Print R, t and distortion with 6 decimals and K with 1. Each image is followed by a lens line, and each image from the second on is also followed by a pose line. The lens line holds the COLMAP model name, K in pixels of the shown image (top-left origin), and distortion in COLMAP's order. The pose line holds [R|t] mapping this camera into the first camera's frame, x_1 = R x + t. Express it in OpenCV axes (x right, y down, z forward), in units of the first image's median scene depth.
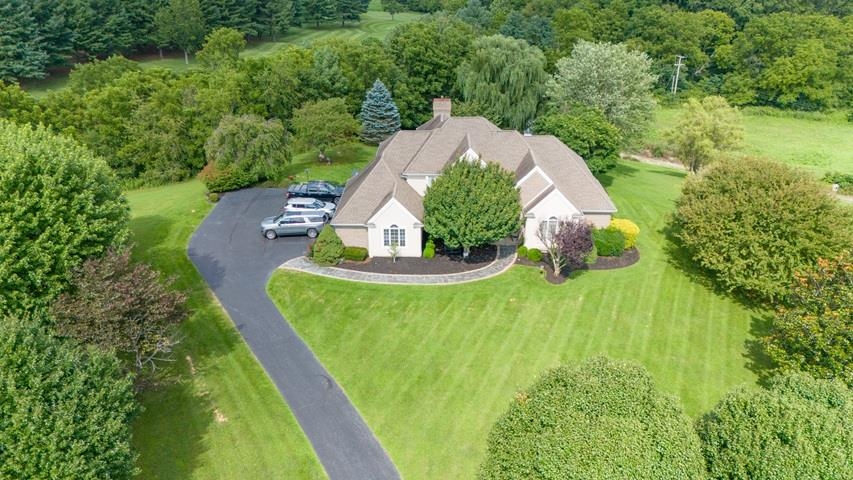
lens RADIAL K [[626.6, 0, 431.3], [0, 626.6, 243.7], [0, 0, 1]] dist [0.087475, -0.098155]
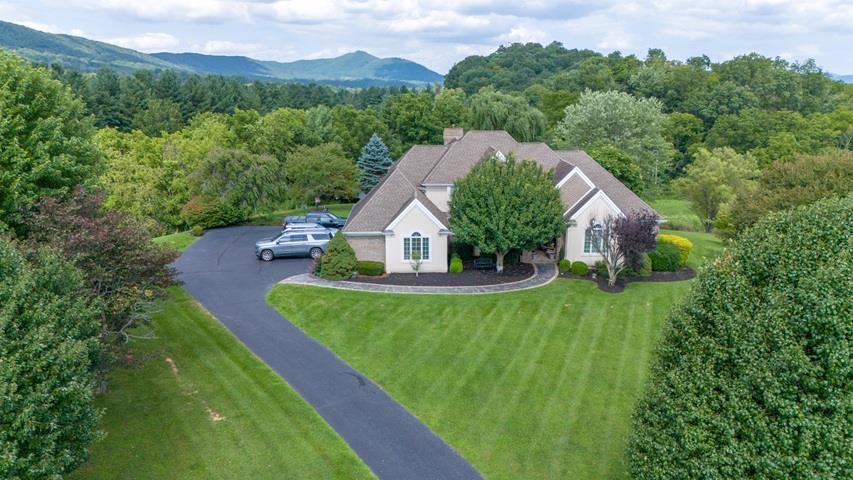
lens RADIAL K [[626.6, 0, 431.3], [0, 626.6, 243.7], [0, 0, 1]] dist [0.087475, -0.098155]
pose [[0.998579, -0.012504, 0.051812, -0.085582], [0.022732, 0.979162, -0.201805, 0.161572], [-0.048209, 0.202696, 0.978054, 0.171206]]
